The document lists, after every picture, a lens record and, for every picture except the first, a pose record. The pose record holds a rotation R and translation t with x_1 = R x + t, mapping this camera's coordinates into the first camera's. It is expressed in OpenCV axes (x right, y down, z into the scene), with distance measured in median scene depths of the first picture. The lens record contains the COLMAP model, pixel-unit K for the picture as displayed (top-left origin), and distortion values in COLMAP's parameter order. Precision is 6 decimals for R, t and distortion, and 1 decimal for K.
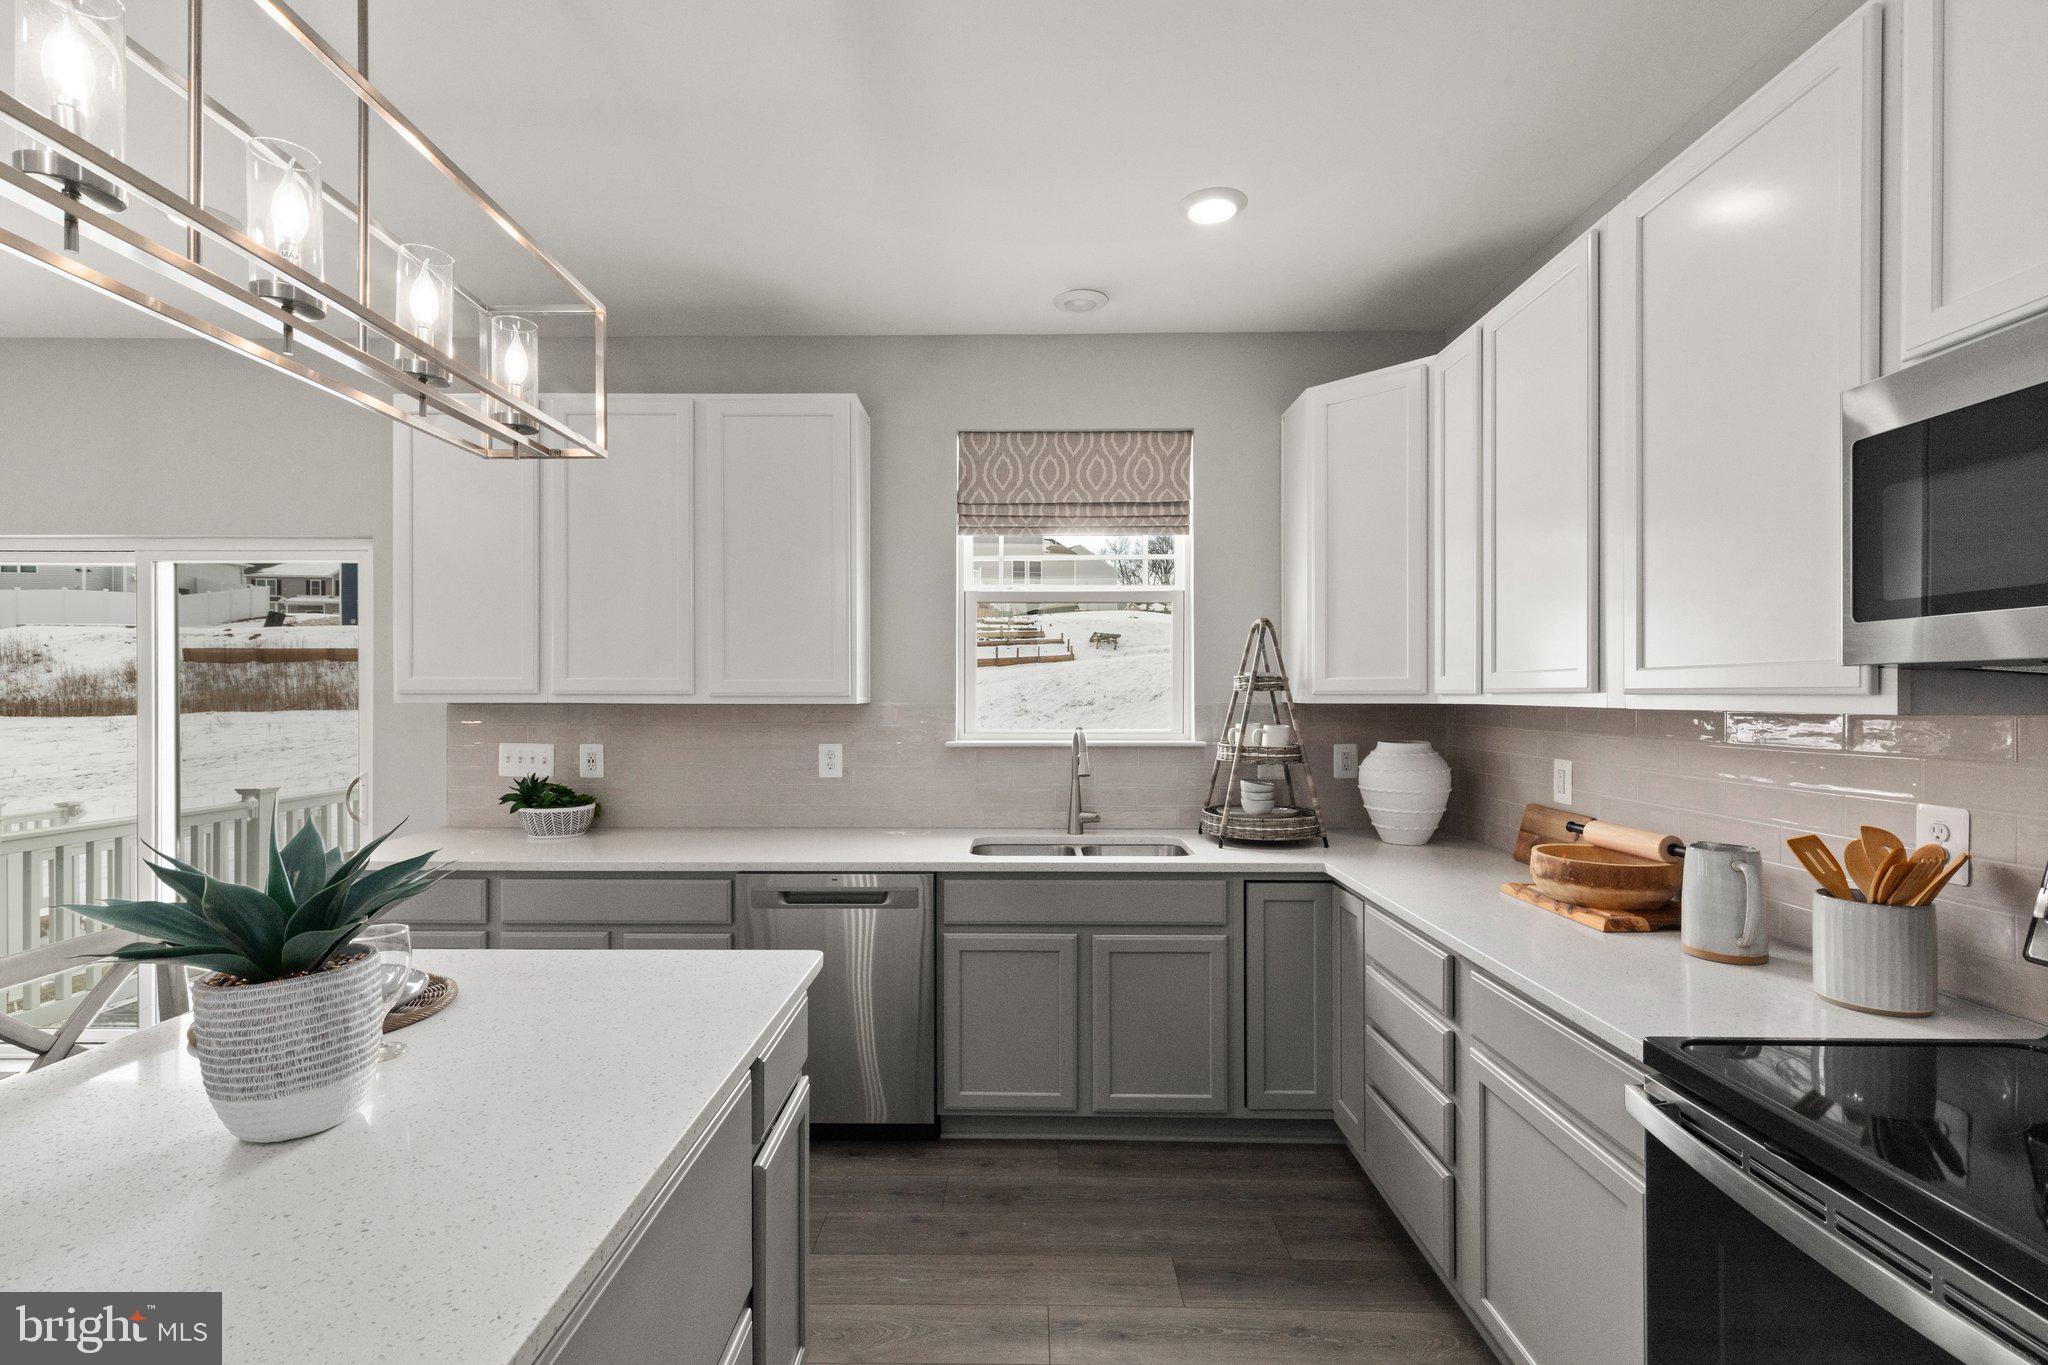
lens RADIAL K [[903.4, 0, 1024.0], [0, 903.4, 682.5], [0, 0, 1]] dist [-0.000549, -0.000217]
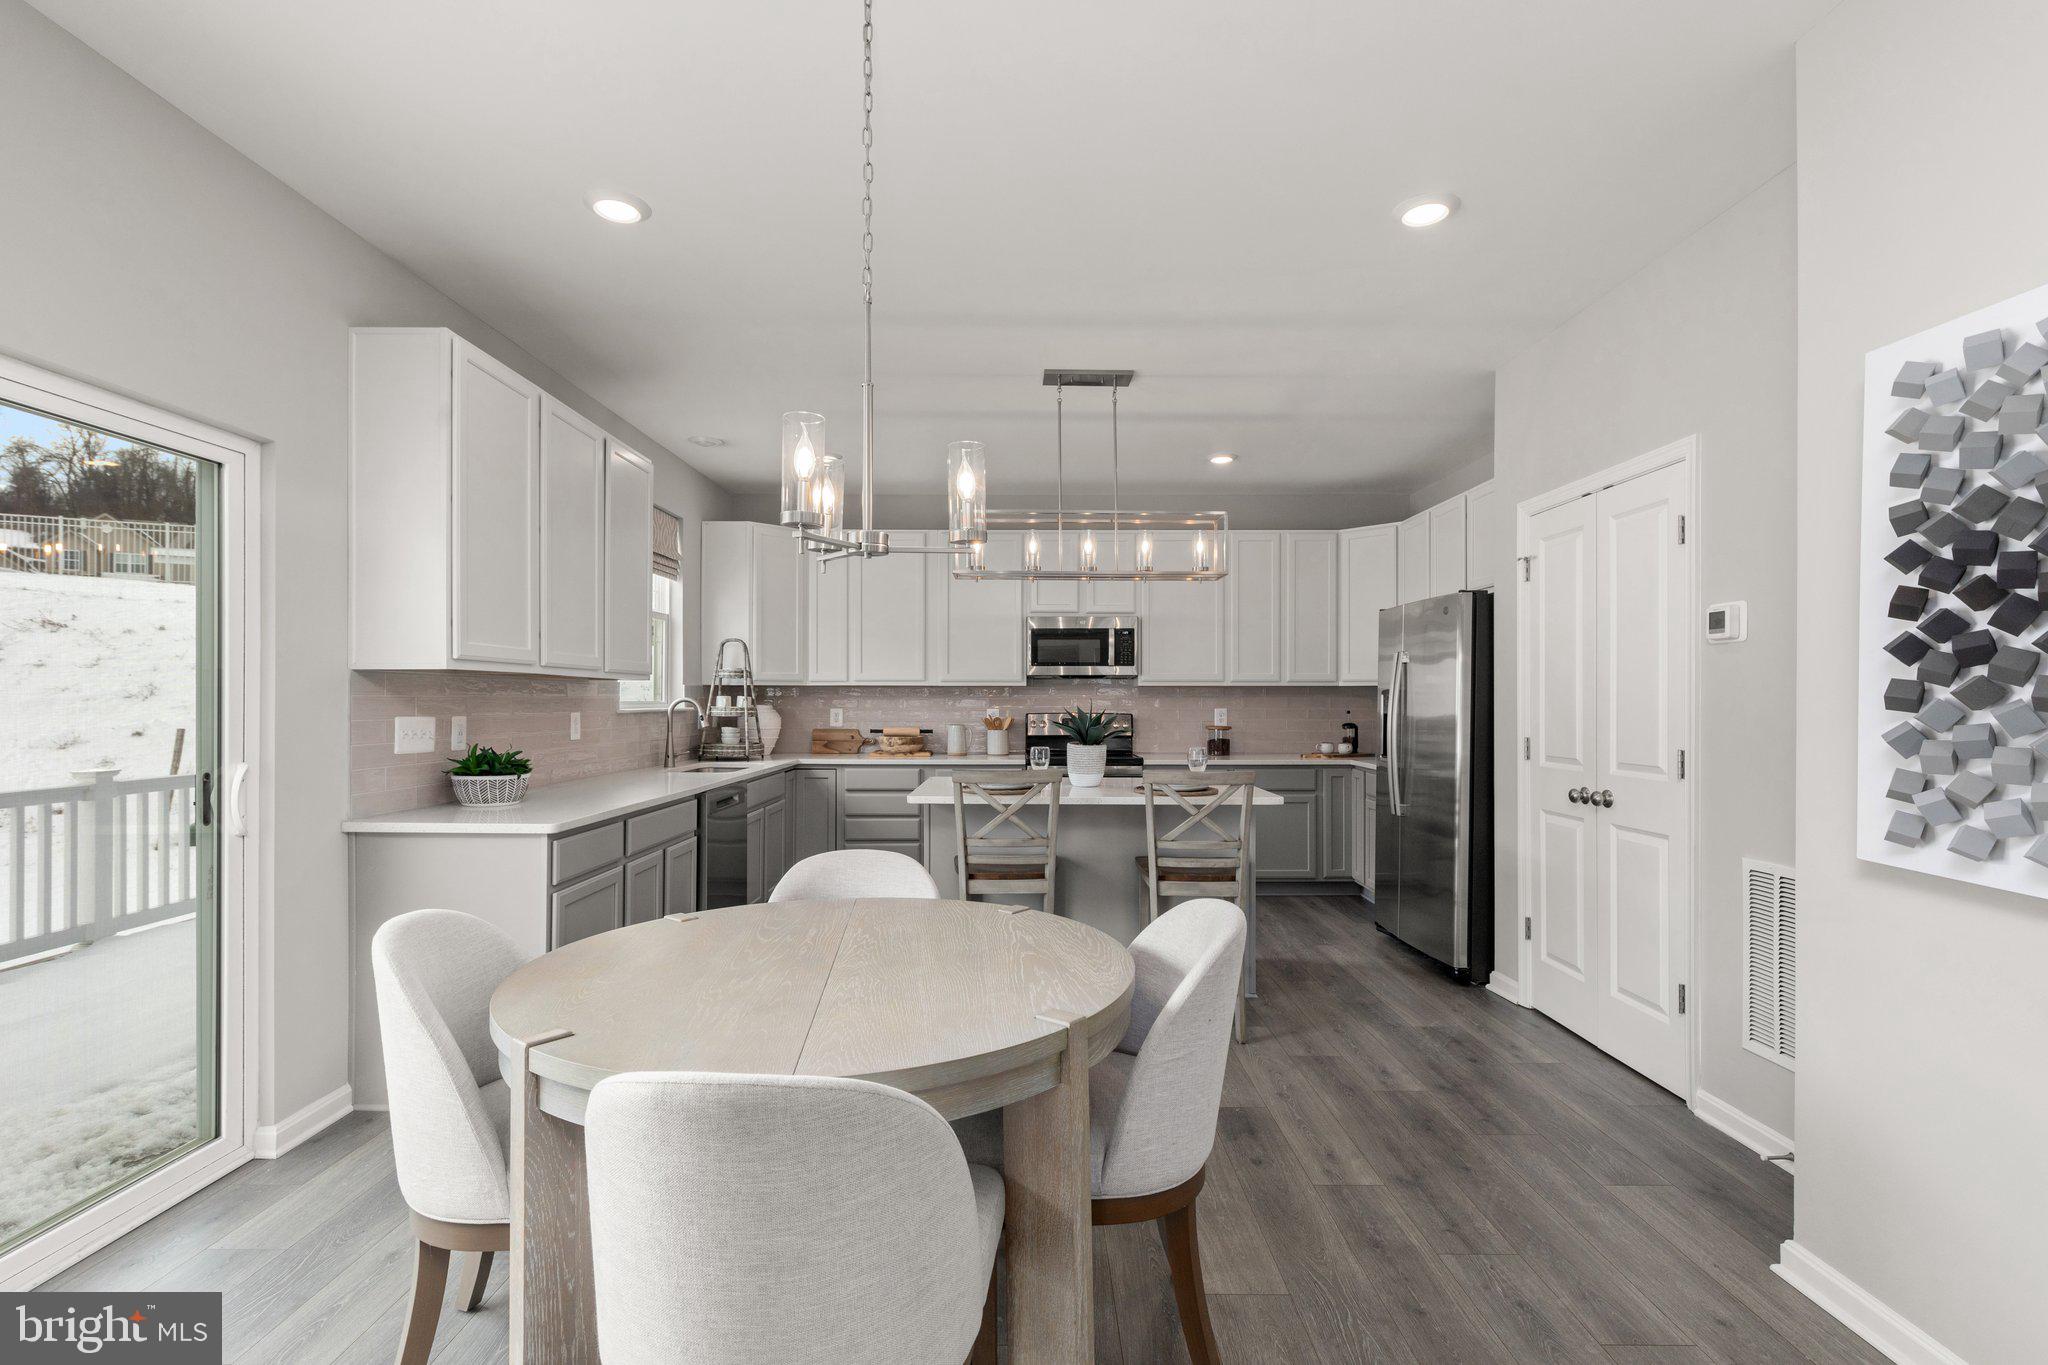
lens RADIAL K [[903.4, 0, 1024.0], [0, 903.4, 682.5], [0, 0, 1]] dist [-0.000549, -0.000217]
pose [[-0.008786, 0.020041, 0.999761, -1.603217], [0.005312, 0.999786, -0.019995, 0.057281], [-0.999947, 0.005135, -0.008891, 0.395990]]
